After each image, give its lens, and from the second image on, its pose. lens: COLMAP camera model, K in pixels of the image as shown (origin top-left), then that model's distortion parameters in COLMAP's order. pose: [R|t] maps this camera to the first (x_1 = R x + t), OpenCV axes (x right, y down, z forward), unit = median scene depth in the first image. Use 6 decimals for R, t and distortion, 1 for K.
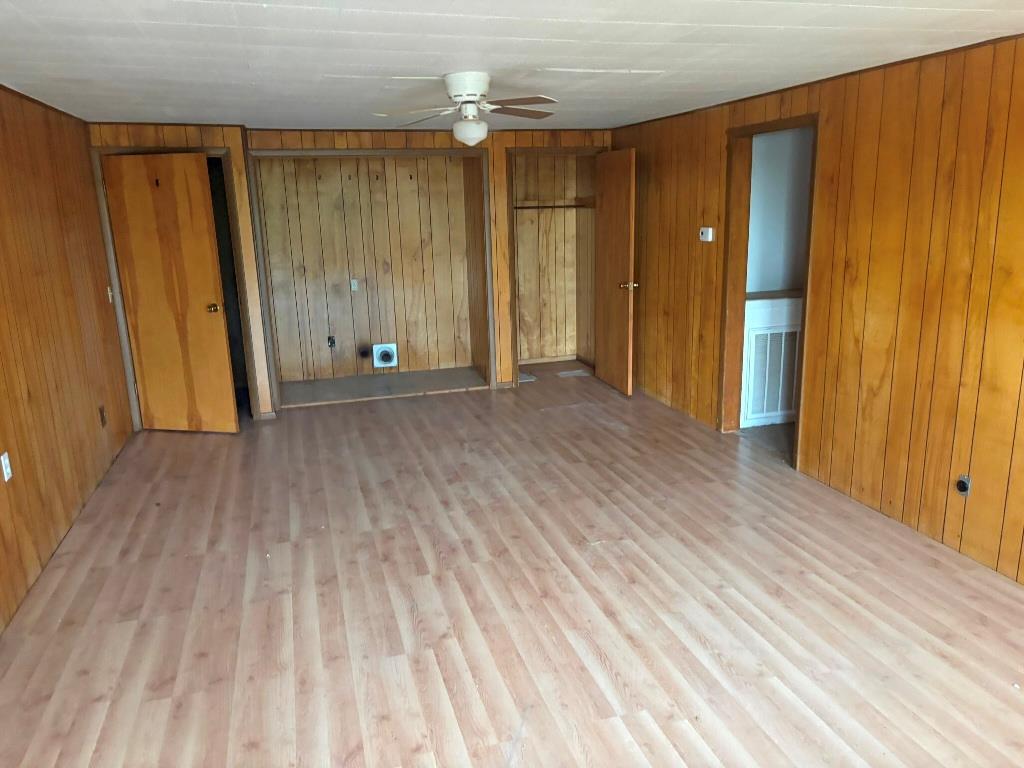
lens RADIAL K [[780.7, 0, 517.1], [0, 780.7, 394.2], [0, 0, 1]] dist [0.036591, -0.021343]
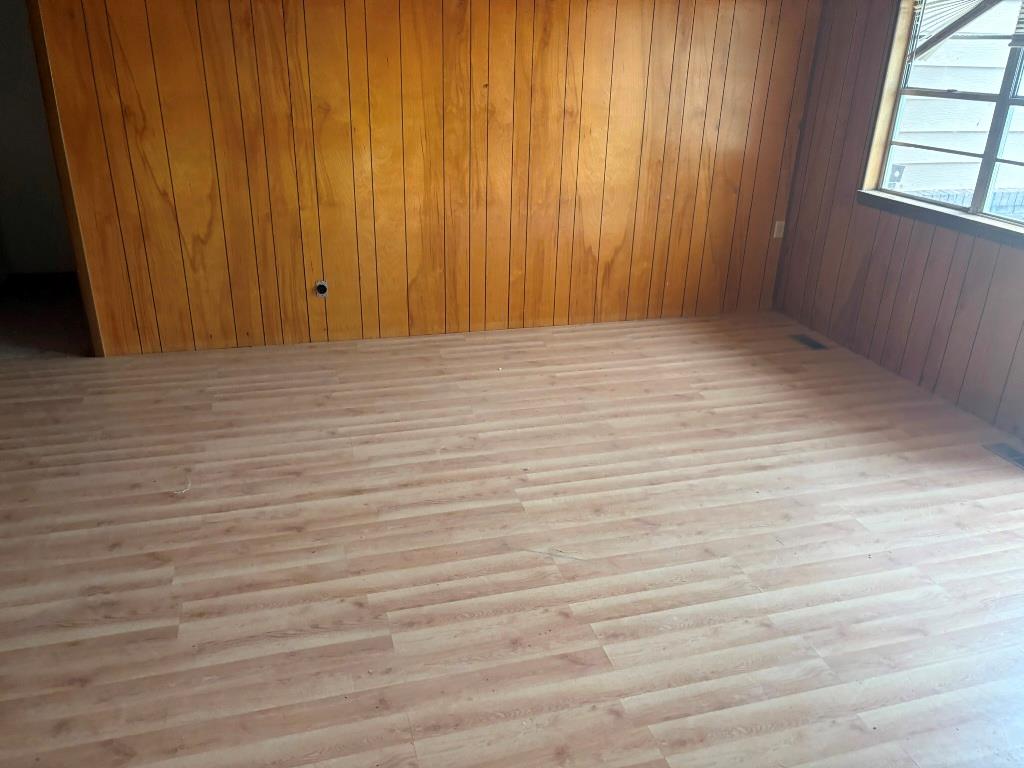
lens RADIAL K [[780.7, 0, 516.5], [0, 780.7, 374.5], [0, 0, 1]] dist [0.036591, -0.021343]
pose [[0.001275, -0.360343, 0.932819, -0.669768], [0.215750, 0.910950, 0.351600, -0.135822], [-0.976448, 0.200807, 0.078905, 0.648051]]
